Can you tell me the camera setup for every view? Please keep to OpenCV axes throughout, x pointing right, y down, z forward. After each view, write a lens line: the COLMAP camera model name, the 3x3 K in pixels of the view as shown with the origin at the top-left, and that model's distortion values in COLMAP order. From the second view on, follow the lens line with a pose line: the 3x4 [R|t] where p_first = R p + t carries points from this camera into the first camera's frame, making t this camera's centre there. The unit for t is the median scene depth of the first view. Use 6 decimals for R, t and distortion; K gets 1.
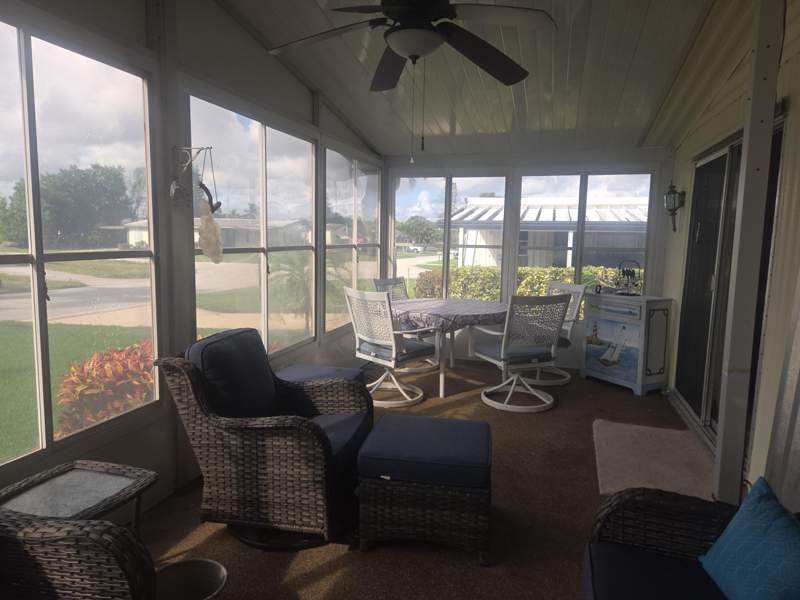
lens RADIAL K [[531.6, 0, 400.0], [0, 531.6, 300.0], [0, 0, 1]] dist [0.055246, -0.002042]
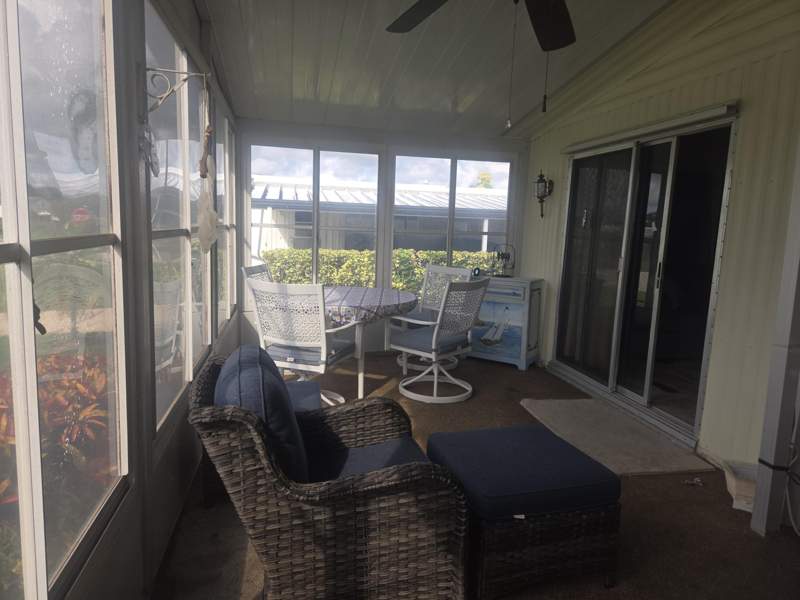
lens RADIAL K [[531.6, 0, 400.0], [0, 531.6, 300.0], [0, 0, 1]] dist [0.055246, -0.002042]
pose [[0.884771, -0.054302, 0.462852, -0.277174], [0.038293, 0.998301, 0.043921, -0.019907], [-0.464451, -0.021137, 0.885347, 0.186845]]
